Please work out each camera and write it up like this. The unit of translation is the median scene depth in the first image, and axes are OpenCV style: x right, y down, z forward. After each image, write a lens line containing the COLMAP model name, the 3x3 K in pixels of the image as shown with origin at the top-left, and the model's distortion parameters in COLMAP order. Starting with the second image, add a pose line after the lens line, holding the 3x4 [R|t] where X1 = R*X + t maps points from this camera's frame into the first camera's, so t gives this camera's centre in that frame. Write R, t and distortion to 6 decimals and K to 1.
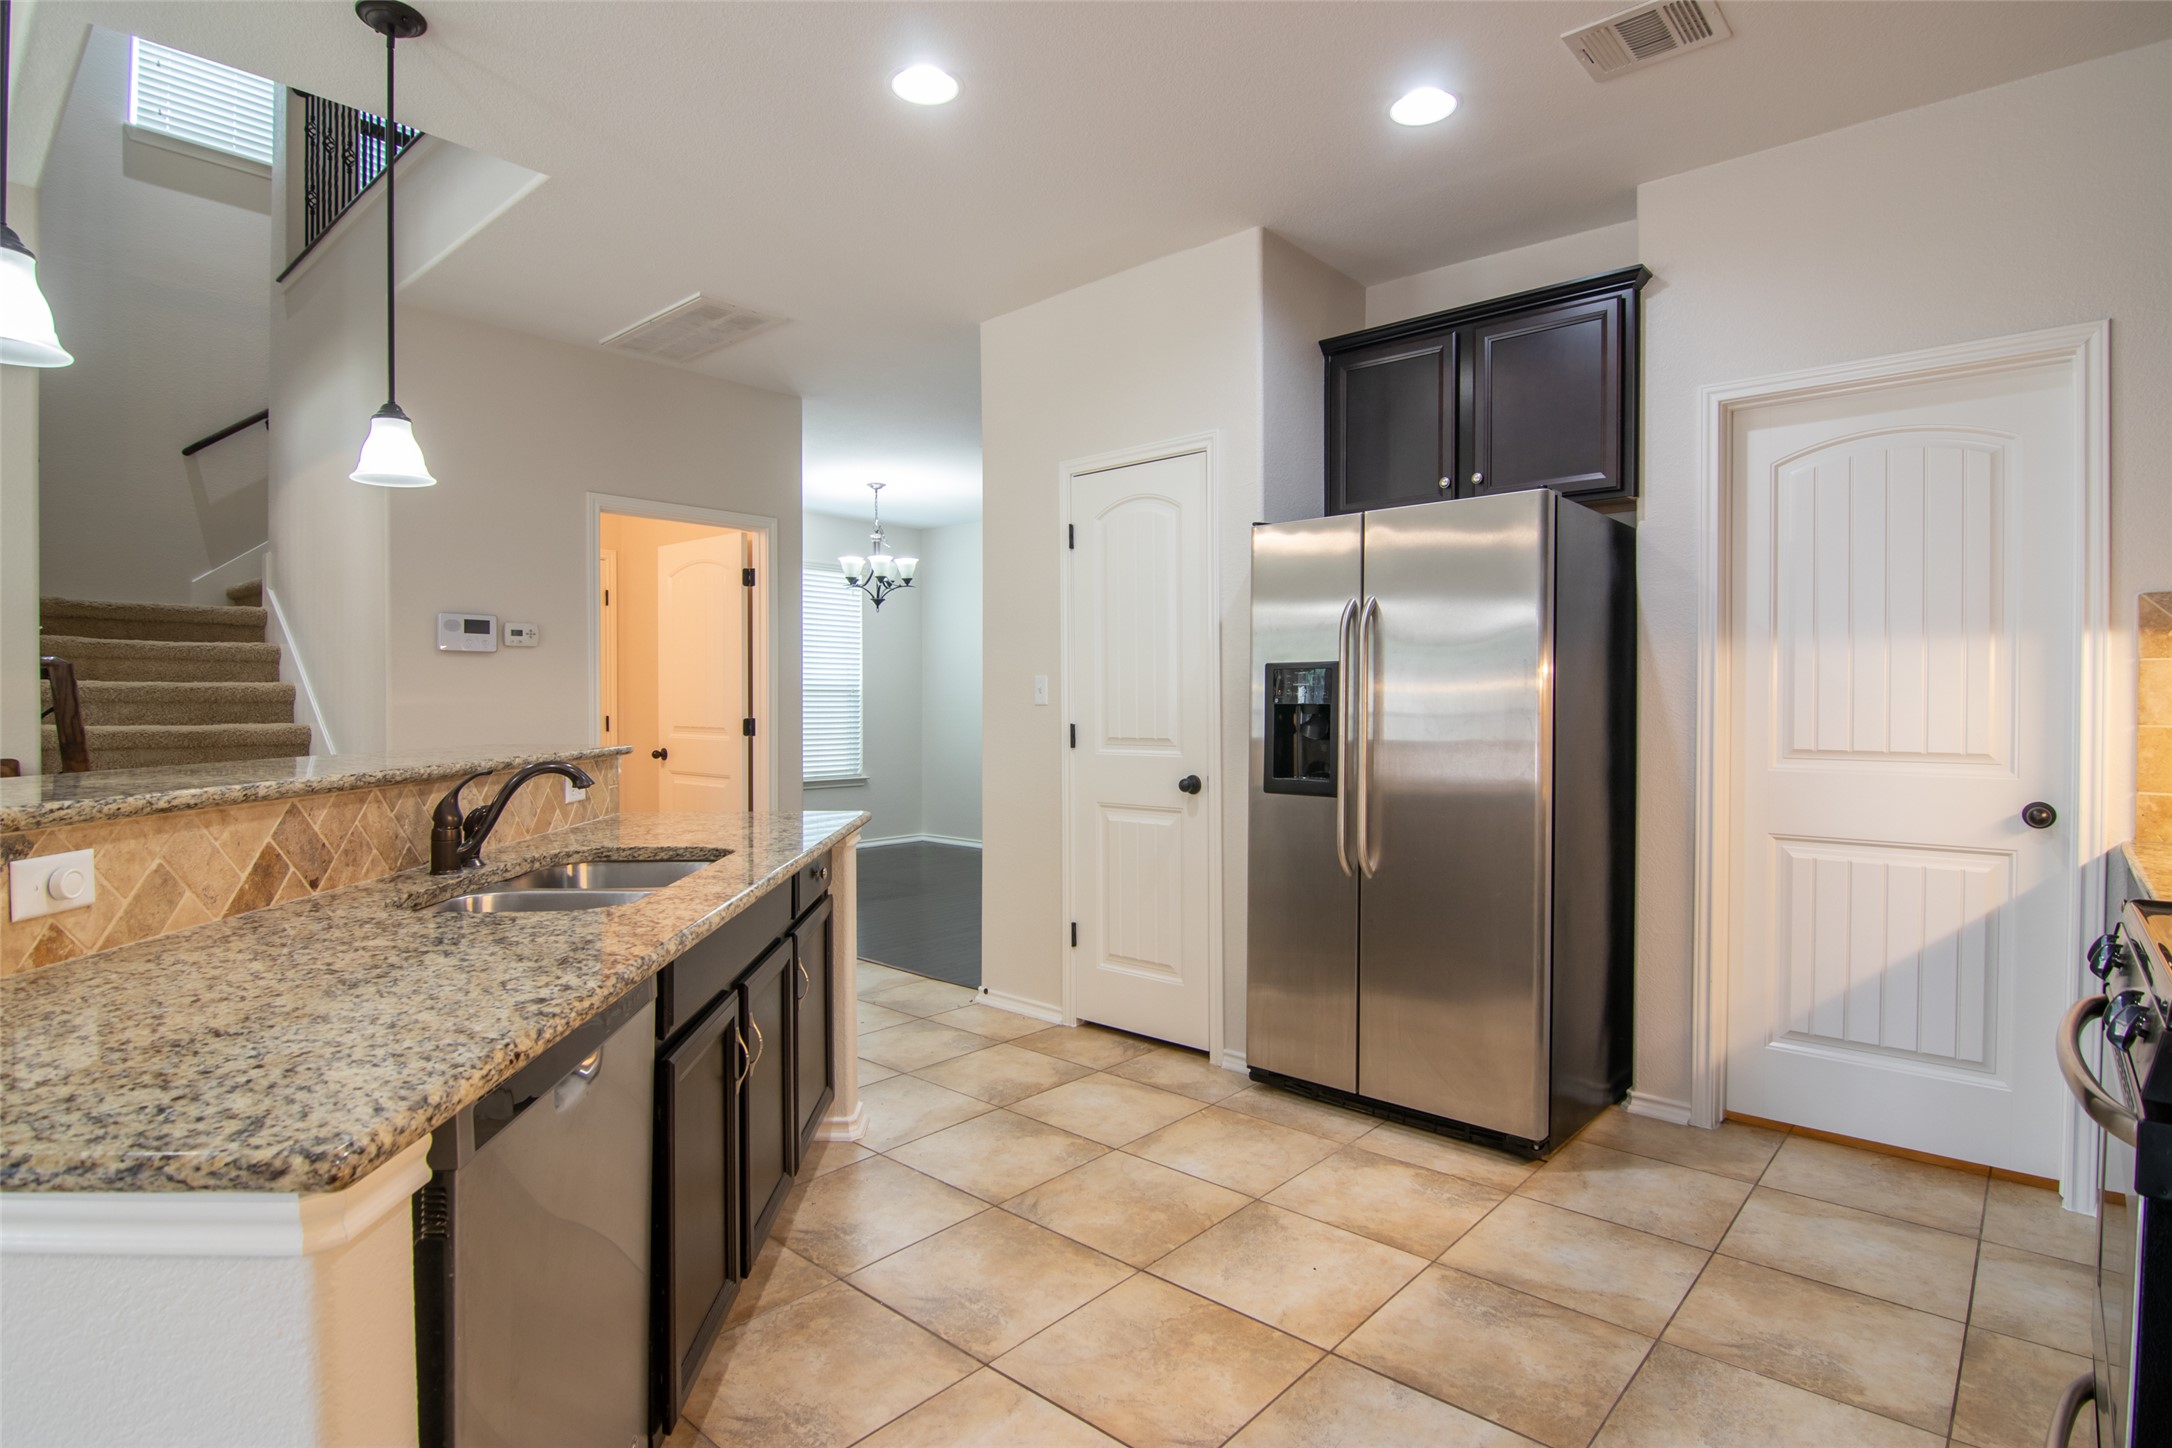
lens RADIAL K [[1110.1, 0, 1083.4], [0, 1110.1, 716.1], [0, 0, 1]] dist [-0.006999, -0.011033]
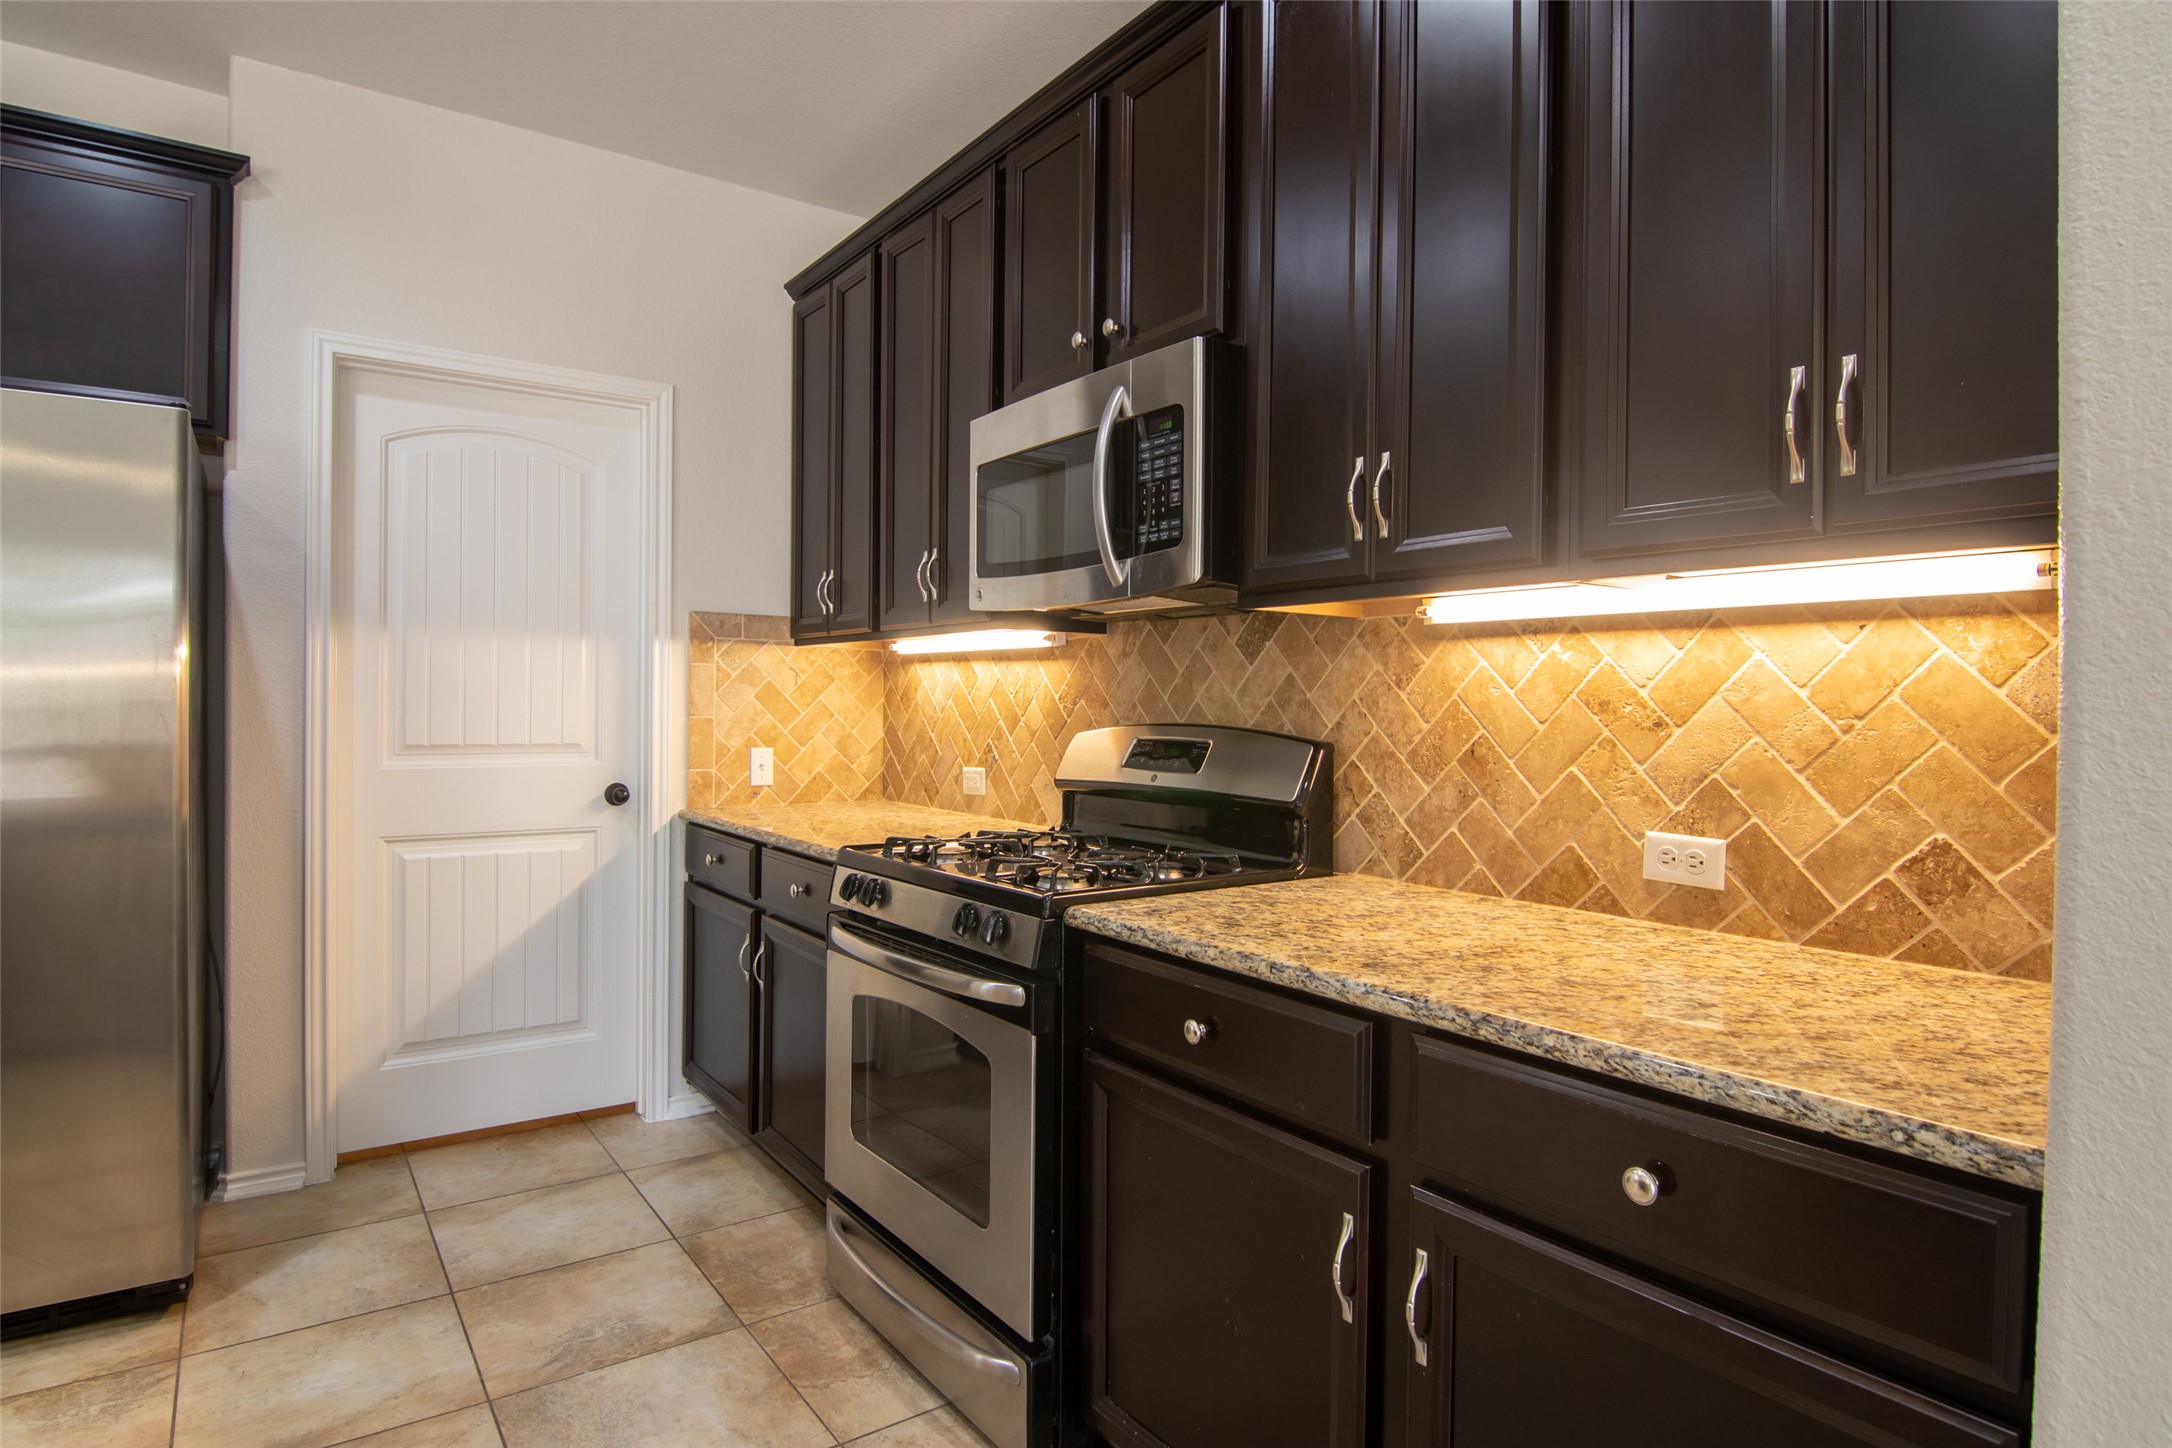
lens RADIAL K [[1178.6, 0, 1076.5], [0, 1178.6, 714.9], [0, 0, 1]] dist [-0.002887, -0.011650]
pose [[0.224997, -0.008609, 0.974321, -0.233740], [0.002805, 0.999963, 0.008188, -0.002609], [-0.974355, 0.000890, 0.225013, 0.242496]]
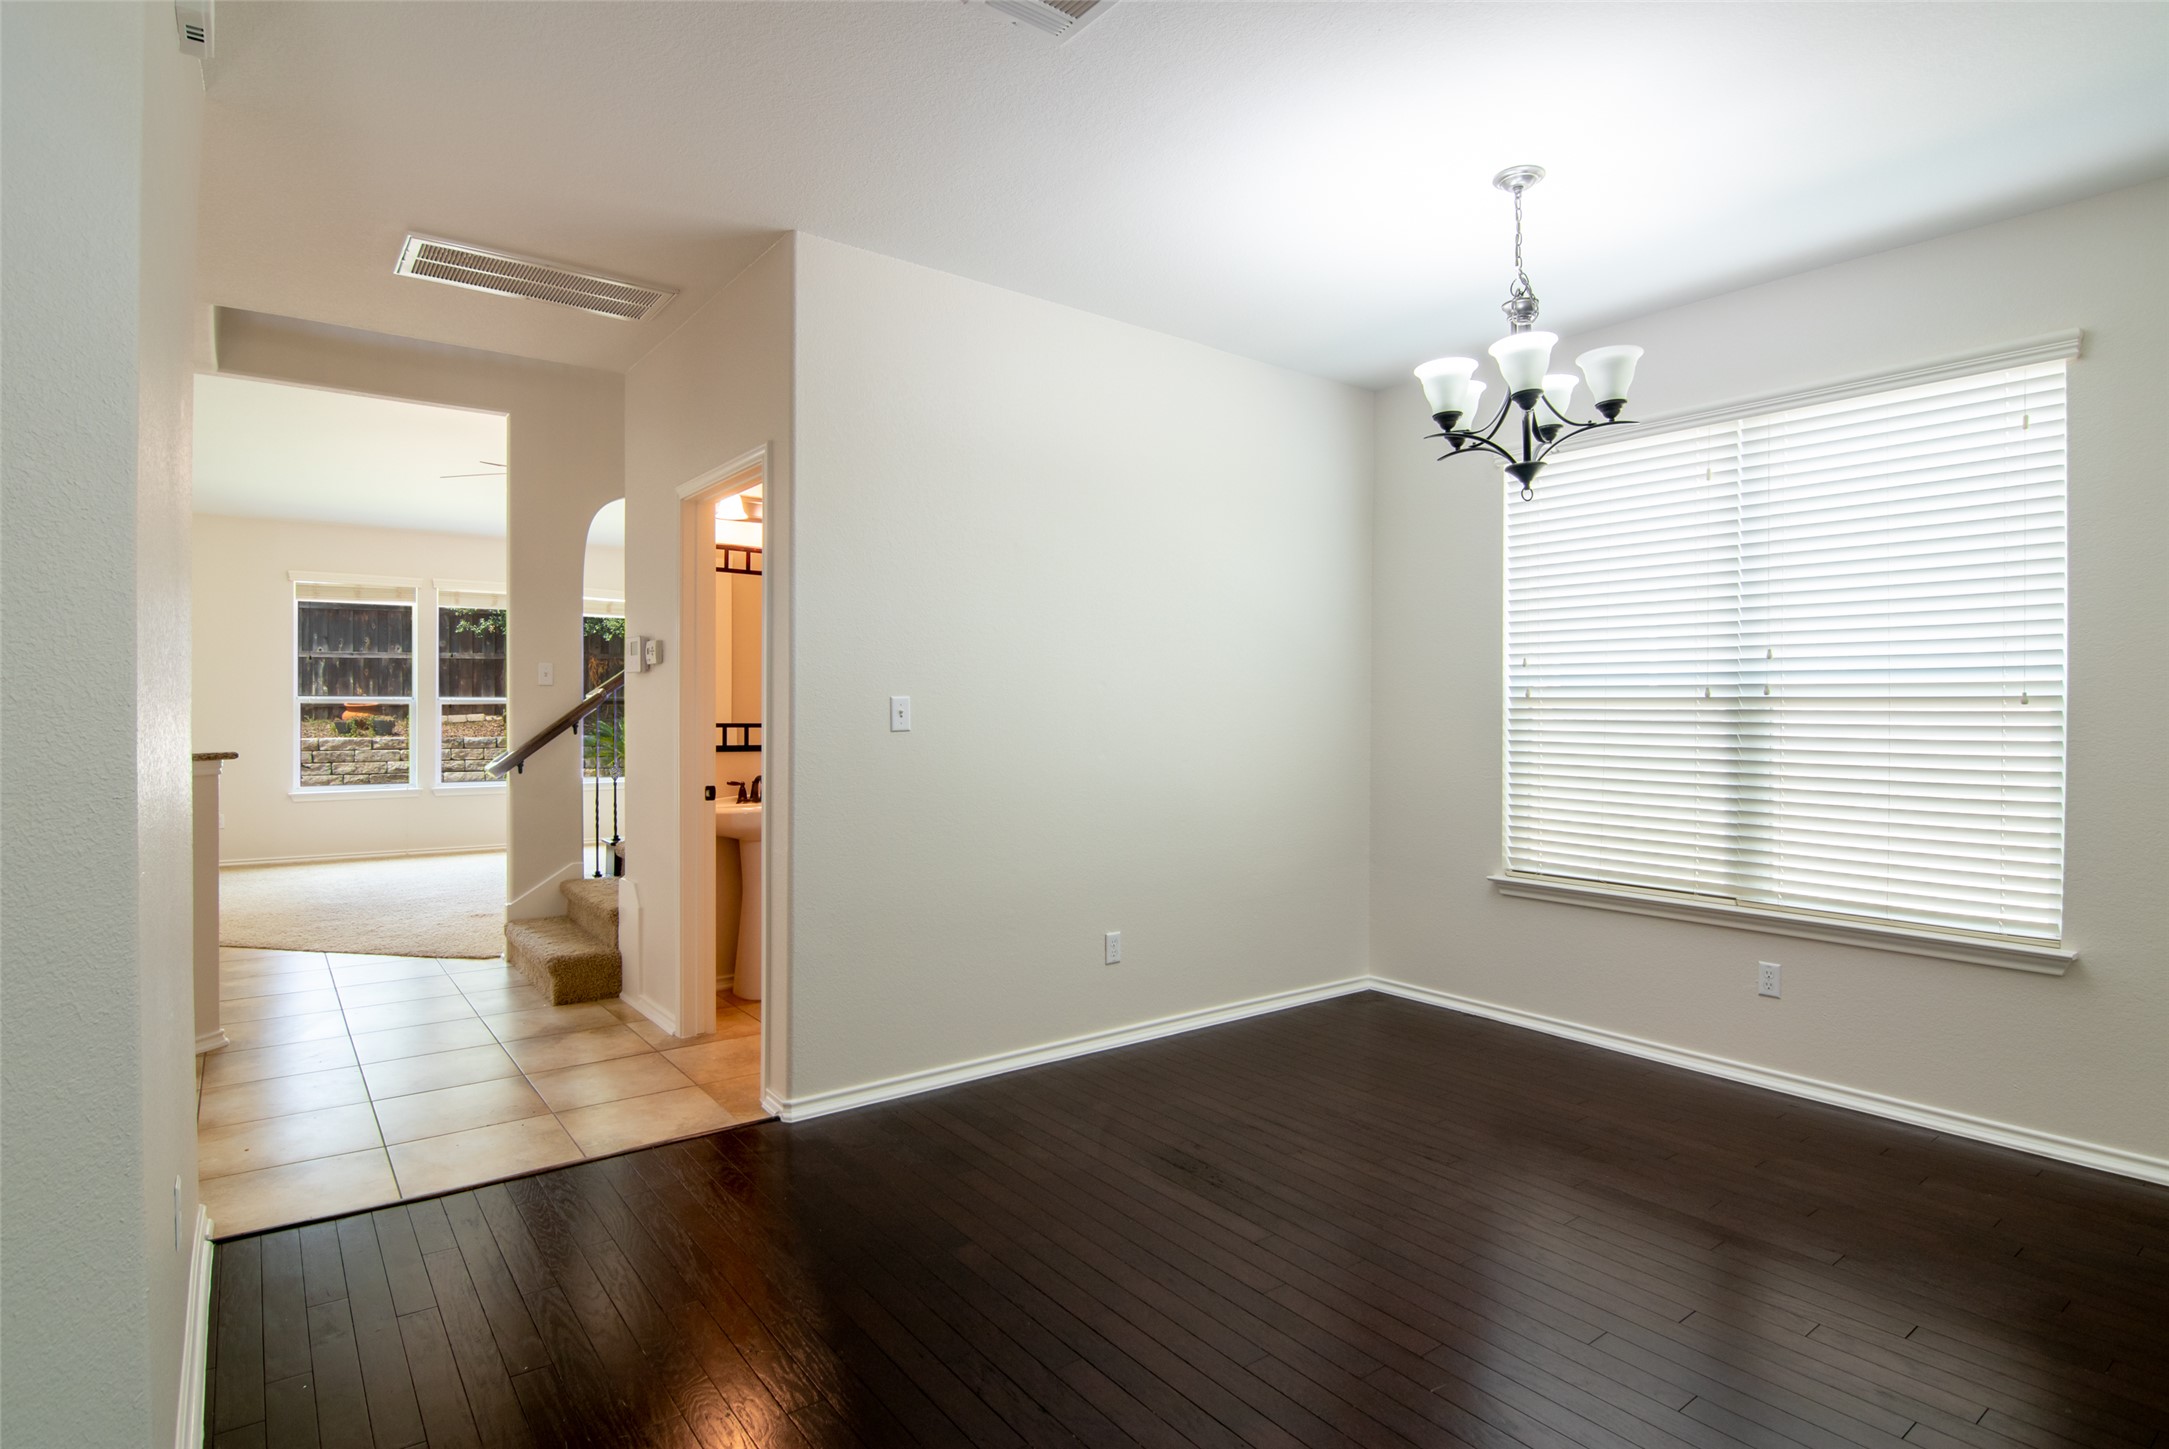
lens RADIAL K [[1108.5, 0, 1082.0], [0, 1108.5, 716.6], [0, 0, 1]] dist [-0.006999, -0.011033]
pose [[-0.200115, 0.005999, -0.979754, 0.635131], [-0.016113, 0.999826, 0.009413, -0.053377], [0.979640, 0.017671, -0.199983, 2.623566]]
